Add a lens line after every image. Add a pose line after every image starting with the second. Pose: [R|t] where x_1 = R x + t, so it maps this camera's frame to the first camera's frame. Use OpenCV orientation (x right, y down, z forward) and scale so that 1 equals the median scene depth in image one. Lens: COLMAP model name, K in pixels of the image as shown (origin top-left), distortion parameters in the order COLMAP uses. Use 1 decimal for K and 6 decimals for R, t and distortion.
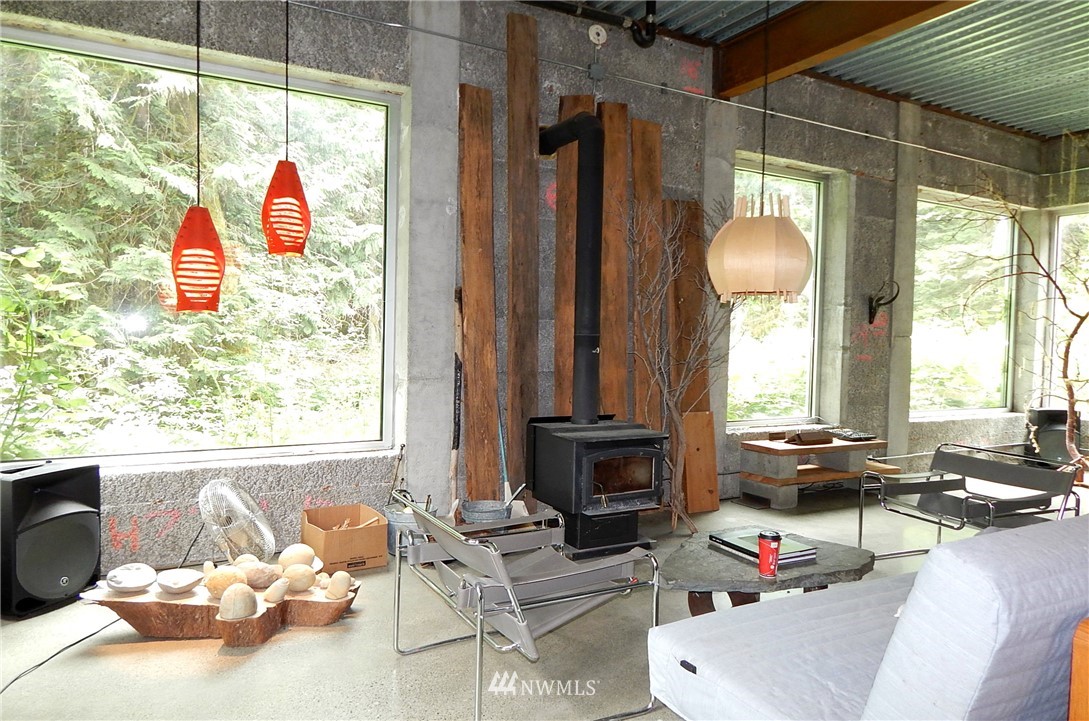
lens RADIAL K [[697.0, 0, 545.5], [0, 697.0, 371.8], [0, 0, 1]] dist [0.006972, -0.009059]
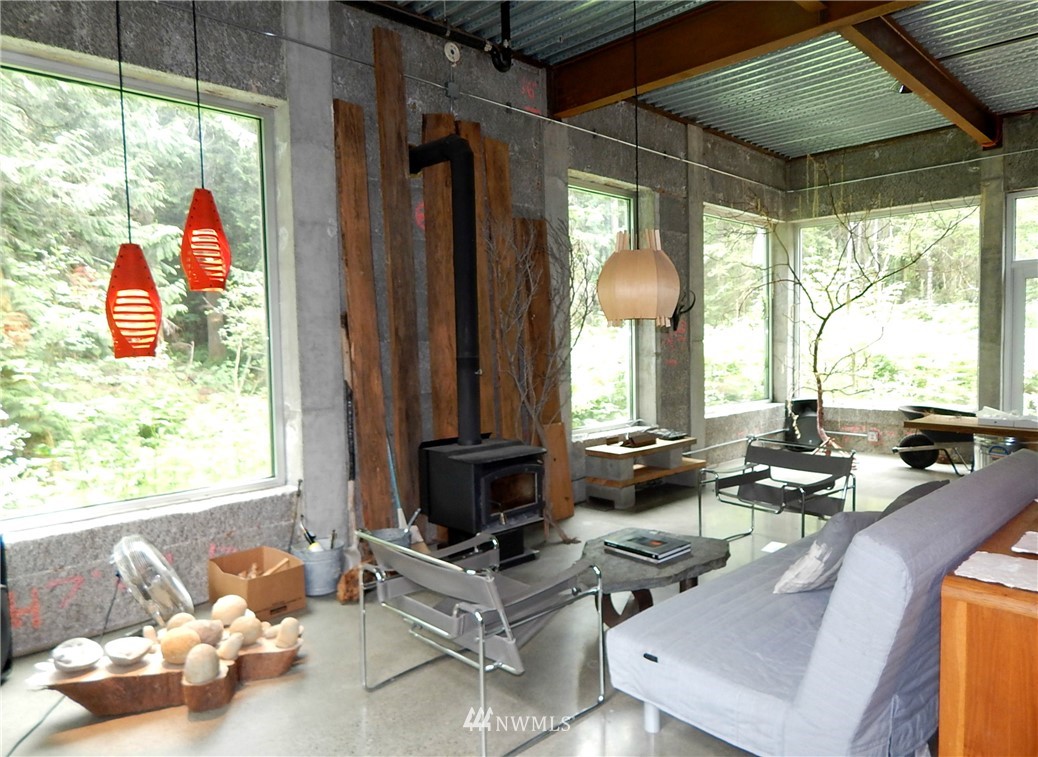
lens RADIAL K [[751.6, 0, 514.8], [0, 751.6, 379.4], [0, 0, 1]] dist [0.004742, -0.010613]
pose [[0.951101, -0.037356, 0.306614, -0.218063], [0.032560, 0.999255, 0.020743, -0.041403], [-0.307161, -0.009745, 0.951608, -0.064131]]
